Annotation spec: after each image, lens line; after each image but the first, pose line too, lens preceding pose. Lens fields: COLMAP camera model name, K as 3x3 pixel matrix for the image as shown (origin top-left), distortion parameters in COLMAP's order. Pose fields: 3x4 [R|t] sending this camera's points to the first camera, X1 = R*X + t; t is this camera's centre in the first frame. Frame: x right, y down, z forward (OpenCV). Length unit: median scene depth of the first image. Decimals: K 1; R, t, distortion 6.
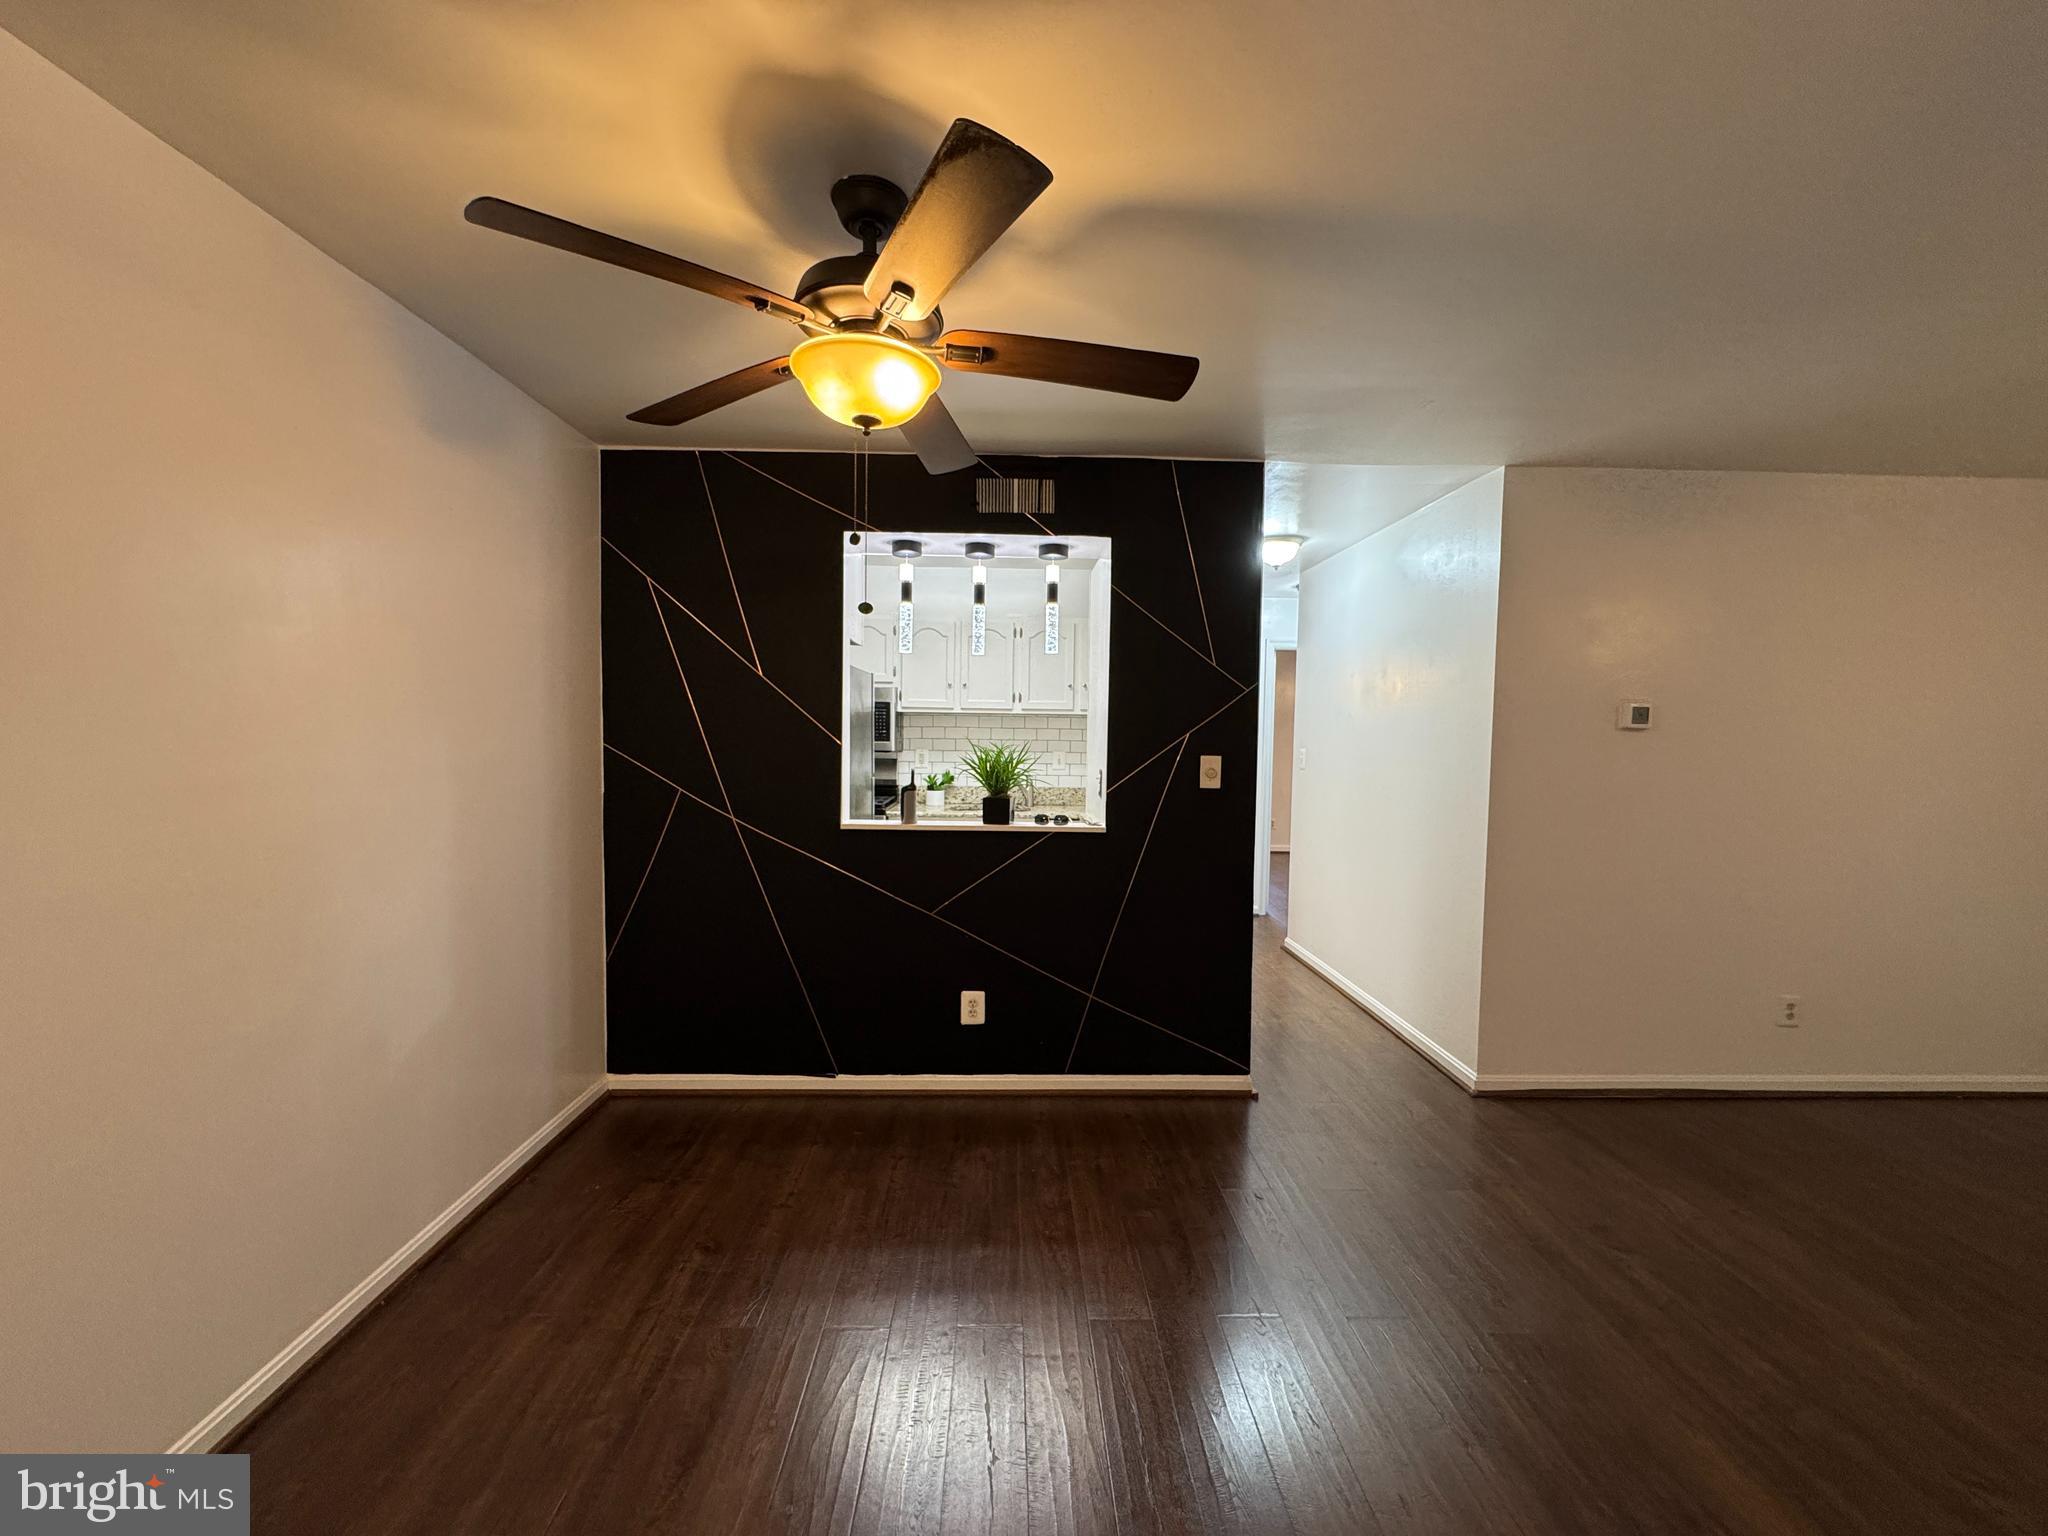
lens RADIAL K [[816.6, 0, 1024.5], [0, 816.6, 771.6], [0, 0, 1]] dist [-0.001214, -0.000029]
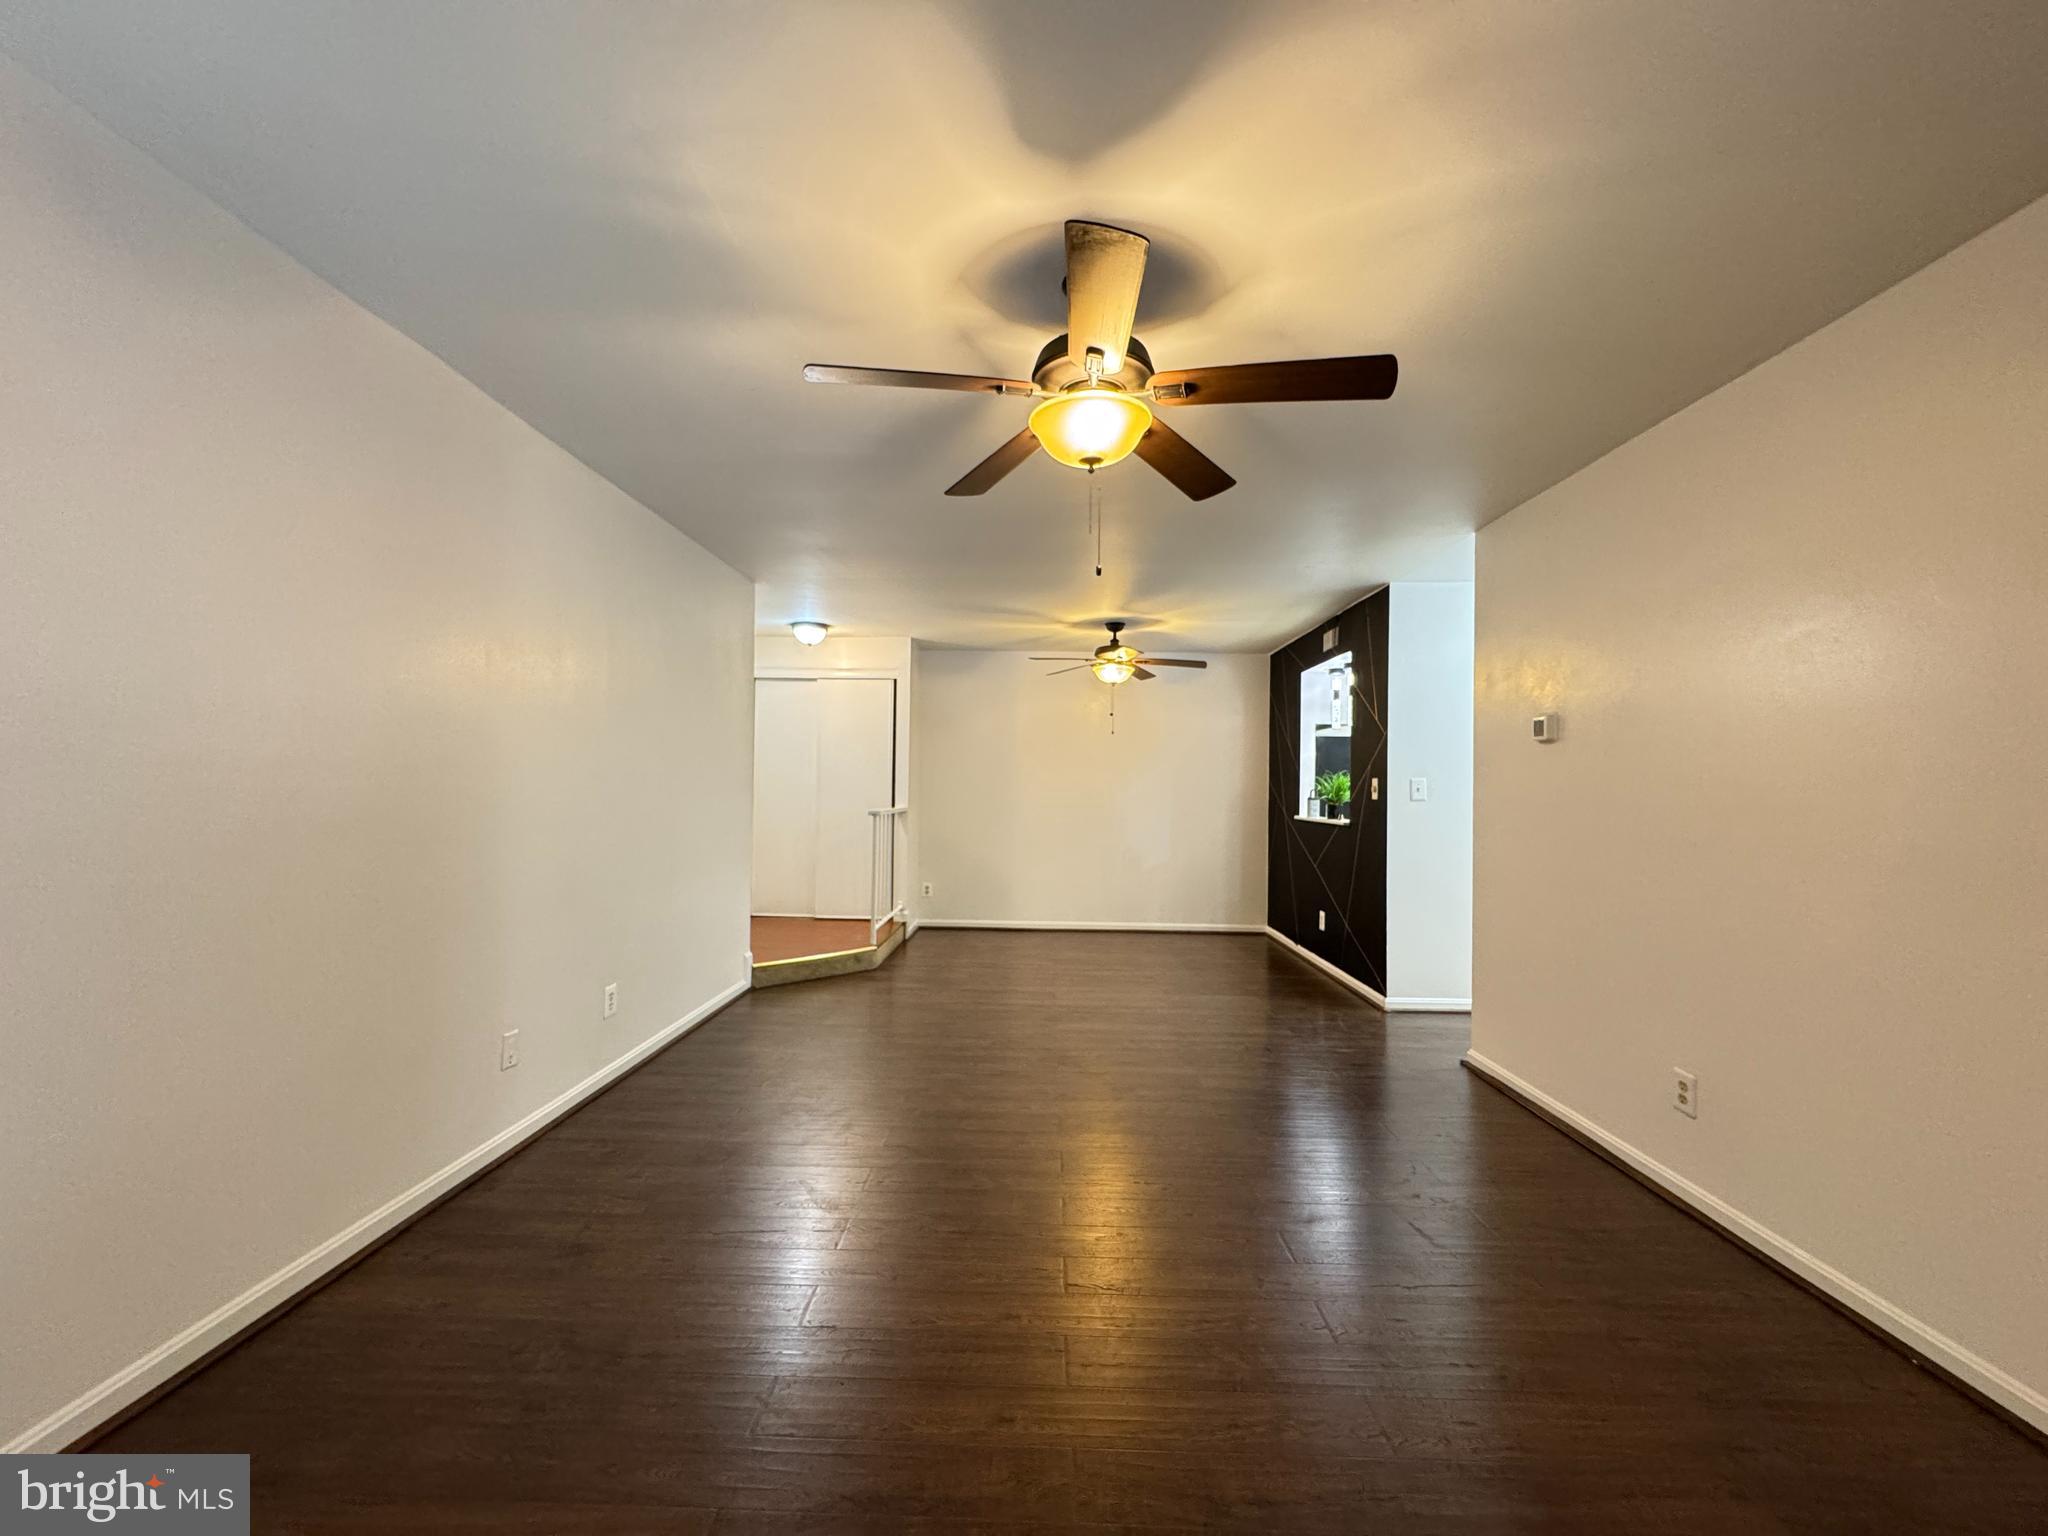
lens RADIAL K [[816.6, 0, 1024.5], [0, 816.6, 771.6], [0, 0, 1]] dist [-0.001214, -0.000029]
pose [[-0.047448, -0.033682, -0.998306, 1.791407], [-0.064818, 0.997429, -0.030571, 0.057159], [0.996768, 0.063258, -0.049509, 0.410228]]
